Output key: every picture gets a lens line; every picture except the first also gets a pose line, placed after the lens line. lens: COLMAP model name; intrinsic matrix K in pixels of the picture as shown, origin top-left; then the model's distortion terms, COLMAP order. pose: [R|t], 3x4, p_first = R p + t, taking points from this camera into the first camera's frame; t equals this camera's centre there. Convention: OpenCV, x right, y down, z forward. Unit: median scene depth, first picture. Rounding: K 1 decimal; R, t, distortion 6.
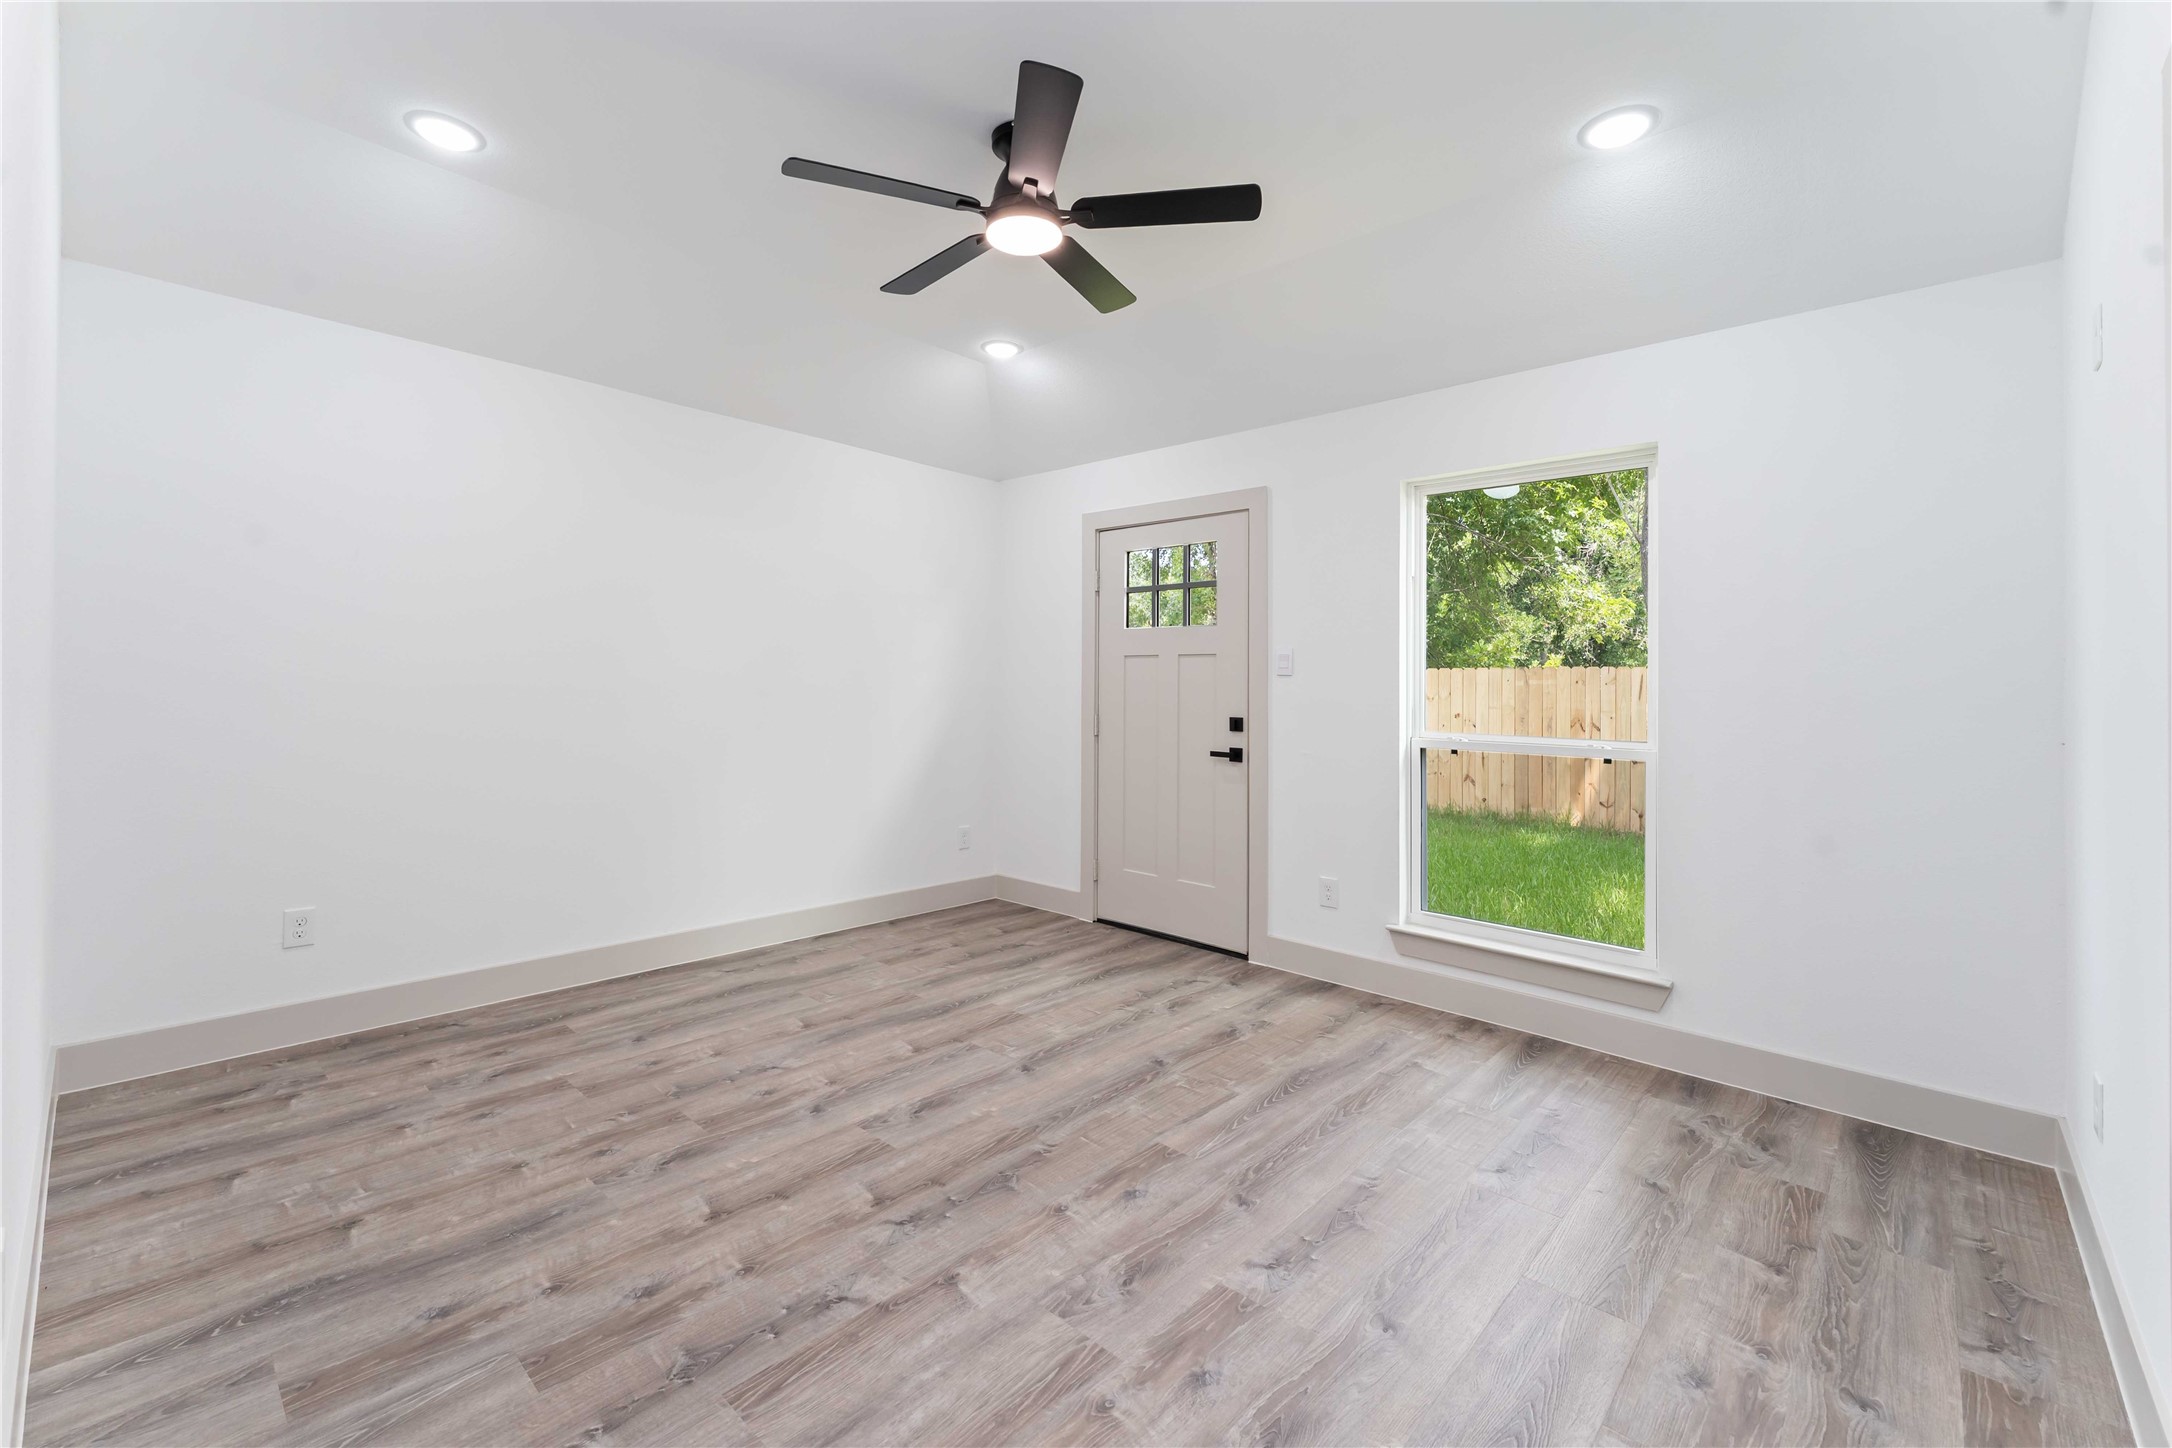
lens RADIAL K [[904.1, 0, 1078.8], [0, 904.1, 740.3], [0, 0, 1]] dist [0.000169, -0.000103]
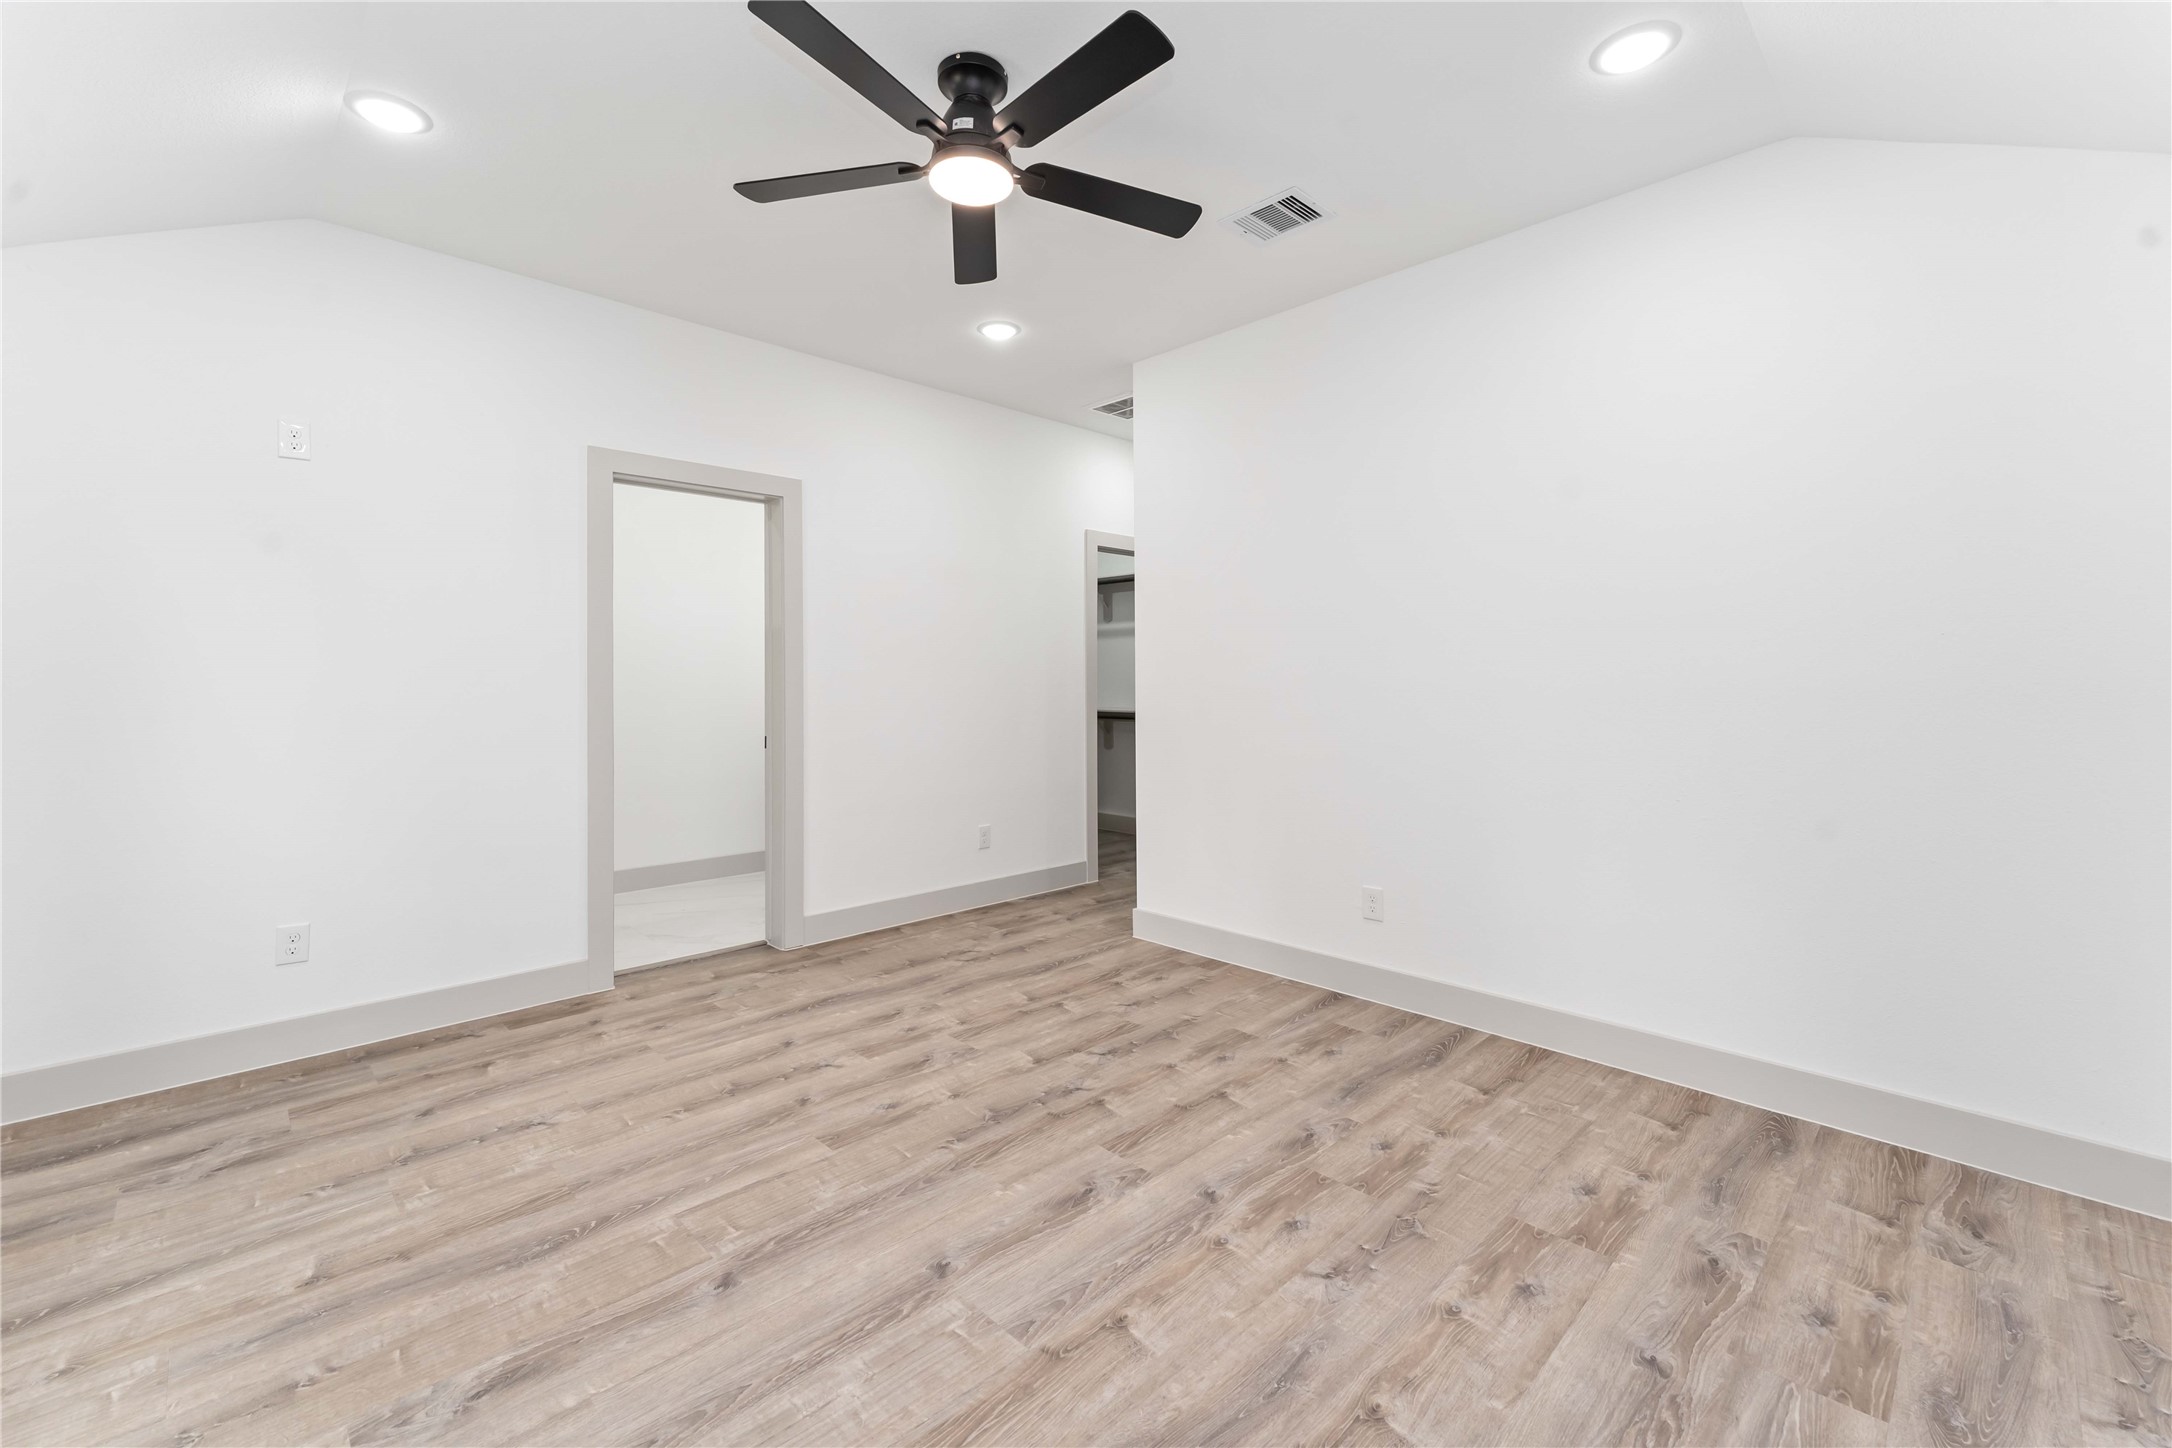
lens RADIAL K [[895.3, 0, 1084.4], [0, 895.3, 687.2], [0, 0, 1]] dist [0.001766, 0.000041]
pose [[-0.998537, -0.017727, 0.051075, -0.231162], [-0.014407, 0.997803, 0.064658, -0.121679], [-0.052109, 0.063828, -0.996600, 1.995643]]
